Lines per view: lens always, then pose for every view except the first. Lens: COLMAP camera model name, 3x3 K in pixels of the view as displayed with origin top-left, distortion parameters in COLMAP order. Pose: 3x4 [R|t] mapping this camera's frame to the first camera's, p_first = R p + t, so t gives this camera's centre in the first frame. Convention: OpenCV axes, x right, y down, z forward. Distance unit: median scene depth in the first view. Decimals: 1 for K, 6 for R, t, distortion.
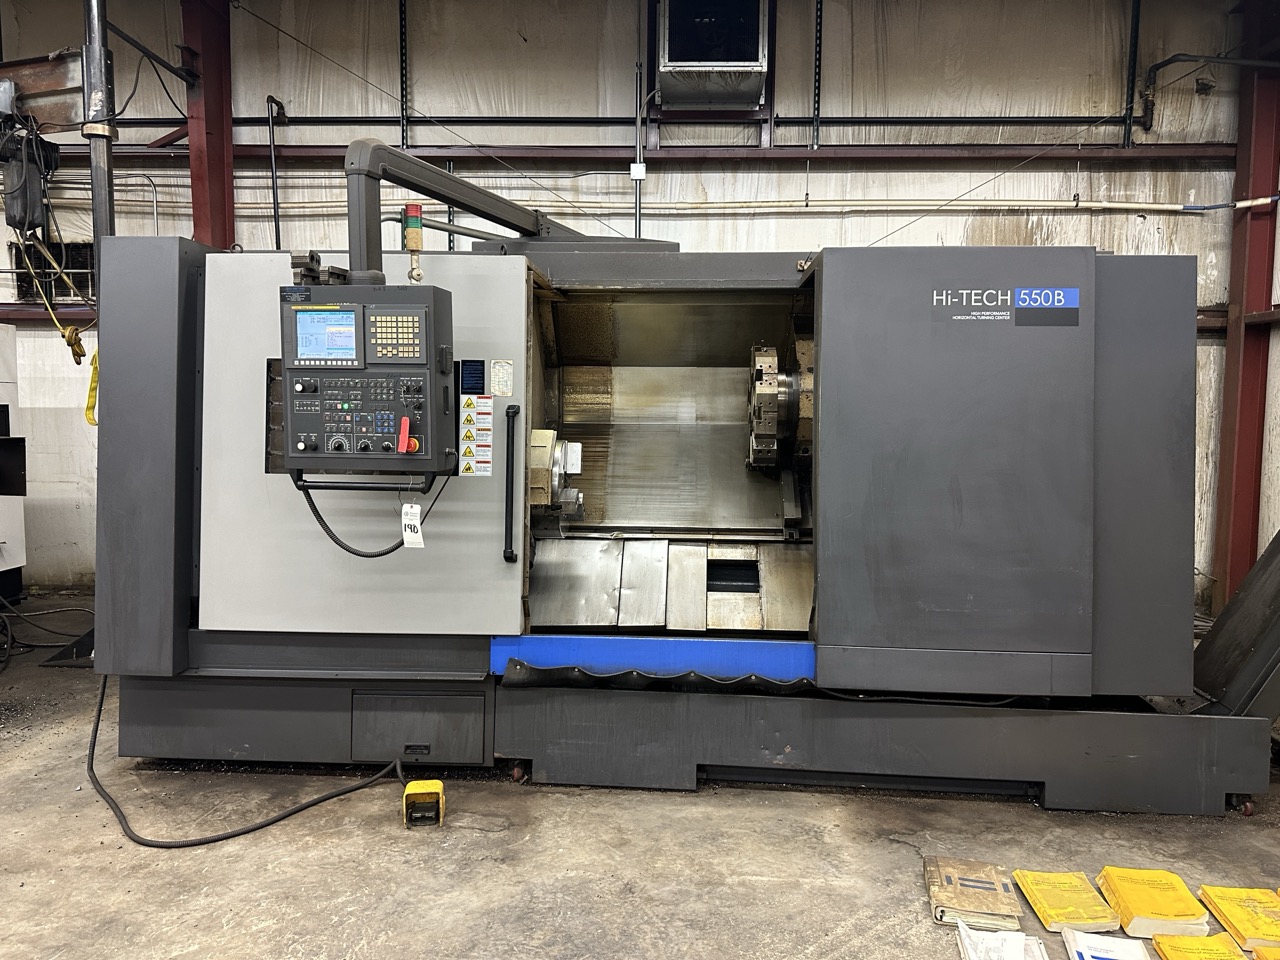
lens RADIAL K [[912.4, 0, 646.0], [0, 912.4, 480.8], [0, 0, 1]] dist [0.059289, -0.088356]
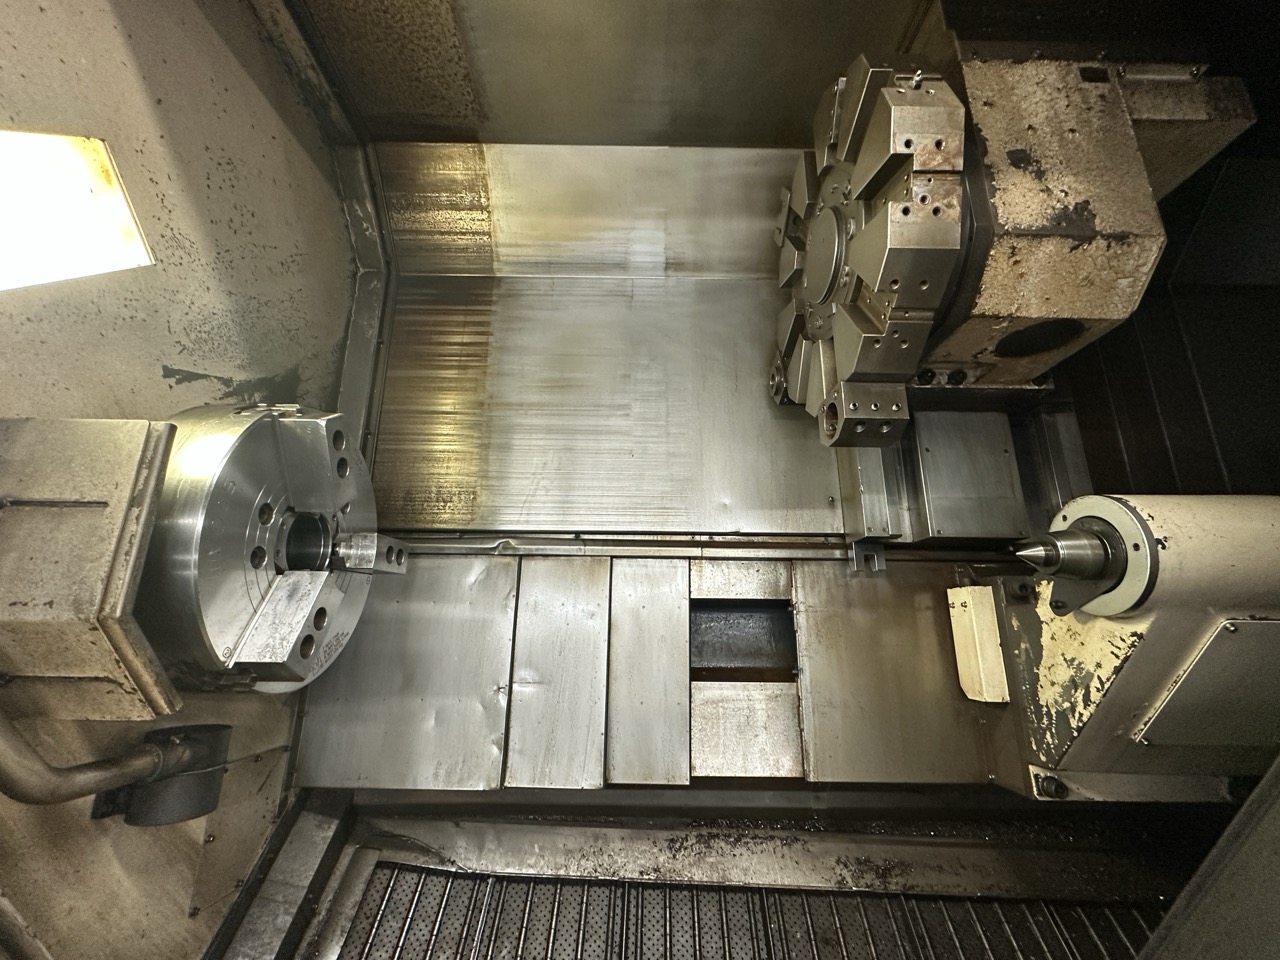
lens RADIAL K [[539.6, 0, 638.7], [0, 539.6, 478.5], [0, 0, 1]] dist [-0.007025, 0.002574]
pose [[0.998783, -0.020971, 0.044629, 0.029549], [0.000702, 0.911024, 0.412352, -0.099235], [-0.049306, -0.411819, 0.909931, 0.807447]]
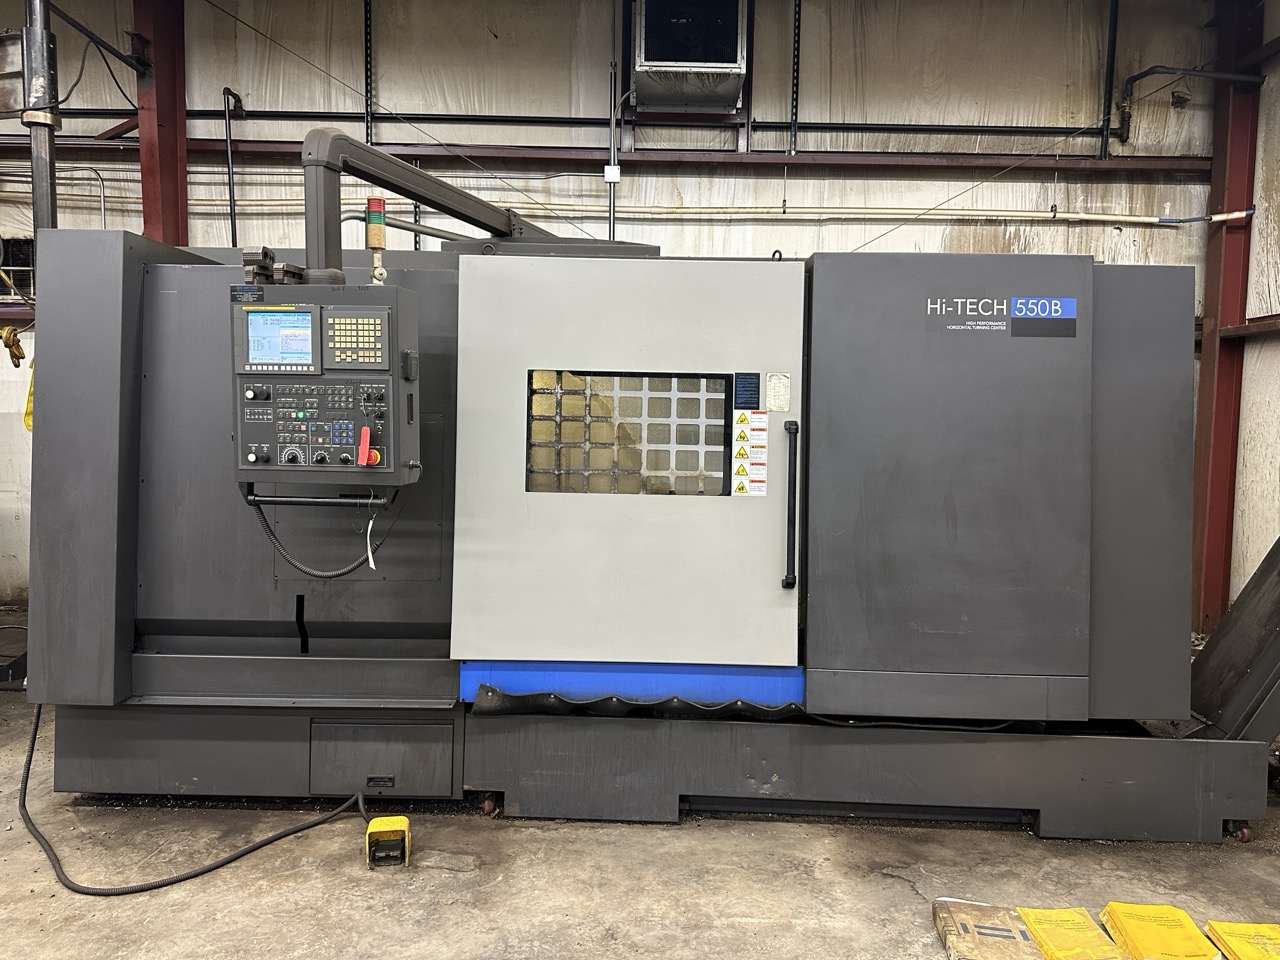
lens RADIAL K [[912.4, 0, 657.7], [0, 912.4, 482.2], [0, 0, 1]] dist [0.059289, -0.088356]
pose [[0.998870, 0.002447, 0.047472, -0.009986], [-0.002097, 0.999970, -0.007413, -0.005980], [-0.047489, 0.007305, 0.998845, 0.047773]]
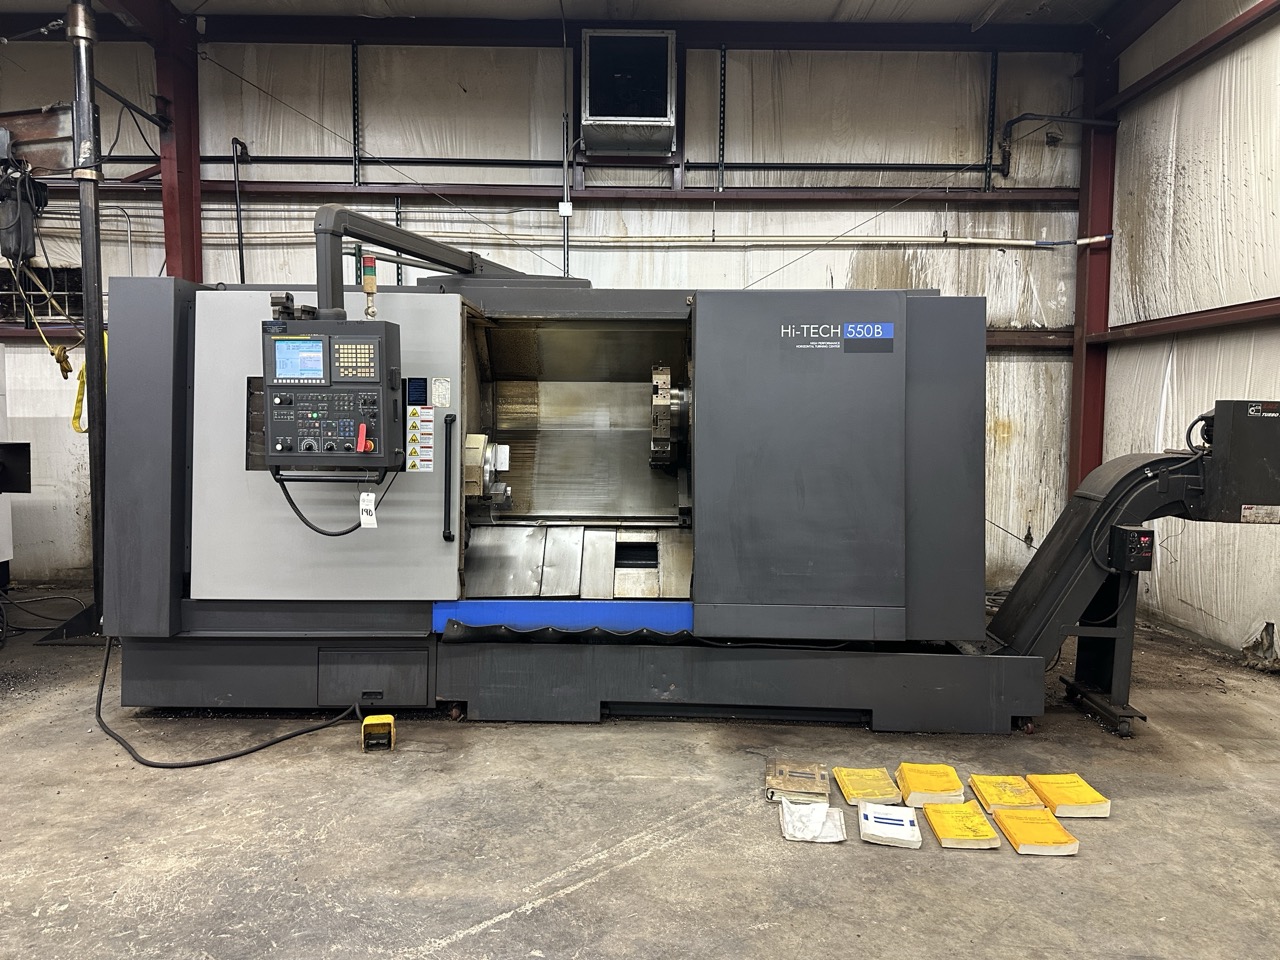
lens RADIAL K [[912.4, 0, 640.1], [0, 912.4, 482.6], [0, 0, 1]] dist [0.059289, -0.088356]
pose [[0.998935, -0.005265, 0.045828, 0.047482], [0.005608, 0.999957, -0.007368, 0.017711], [-0.045787, 0.007618, 0.998922, -0.218455]]
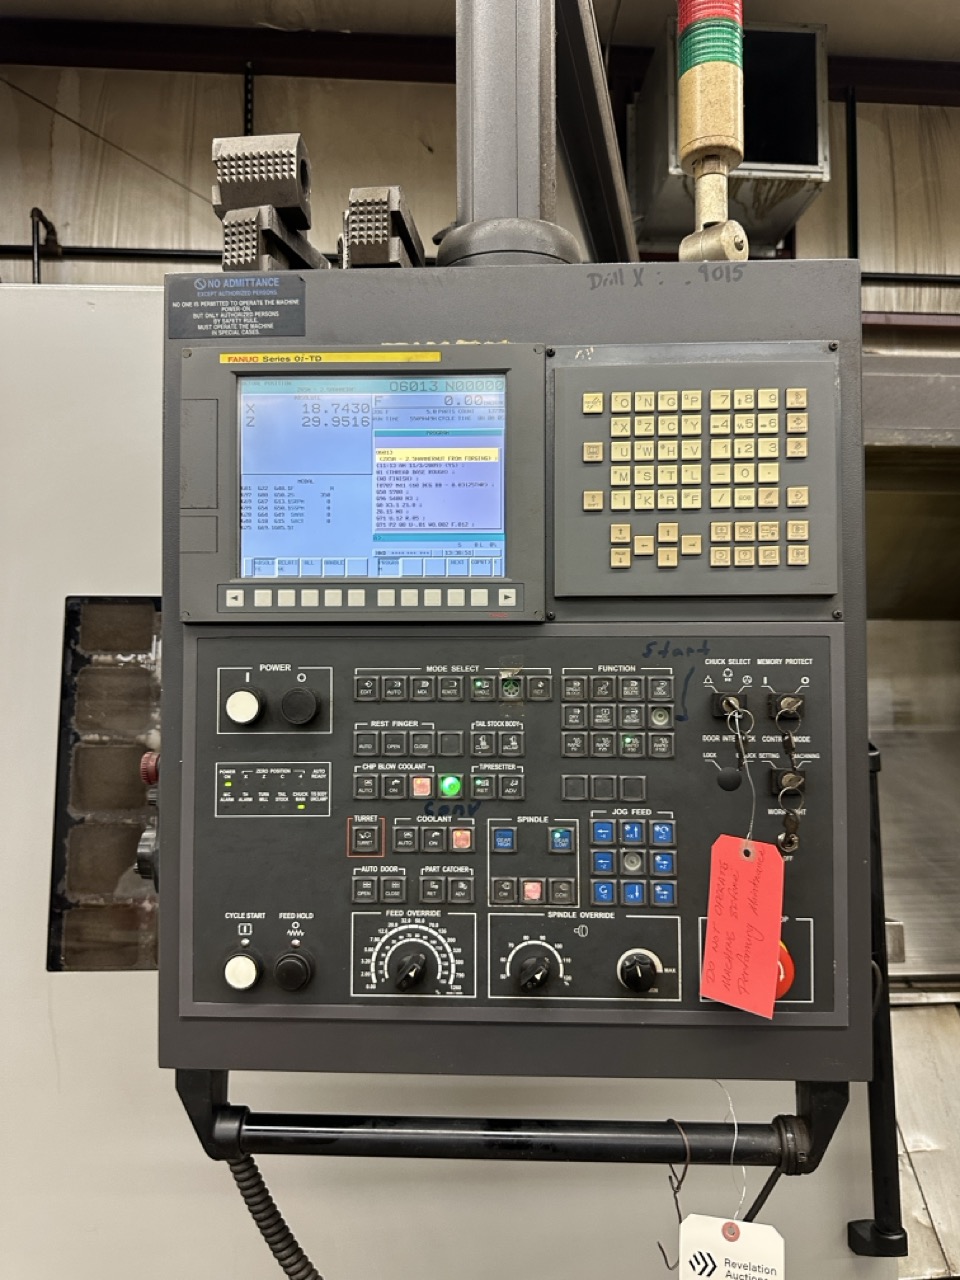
lens RADIAL K [[912.4, 0, 493.8], [0, 912.4, 636.6], [0, 0, 1]] dist [0.059289, -0.088356]
pose [[0.994026, -0.006108, 0.108970, -0.265125], [0.018687, 0.993214, -0.114788, -0.071499], [-0.107529, 0.116138, 0.987395, 0.601040]]
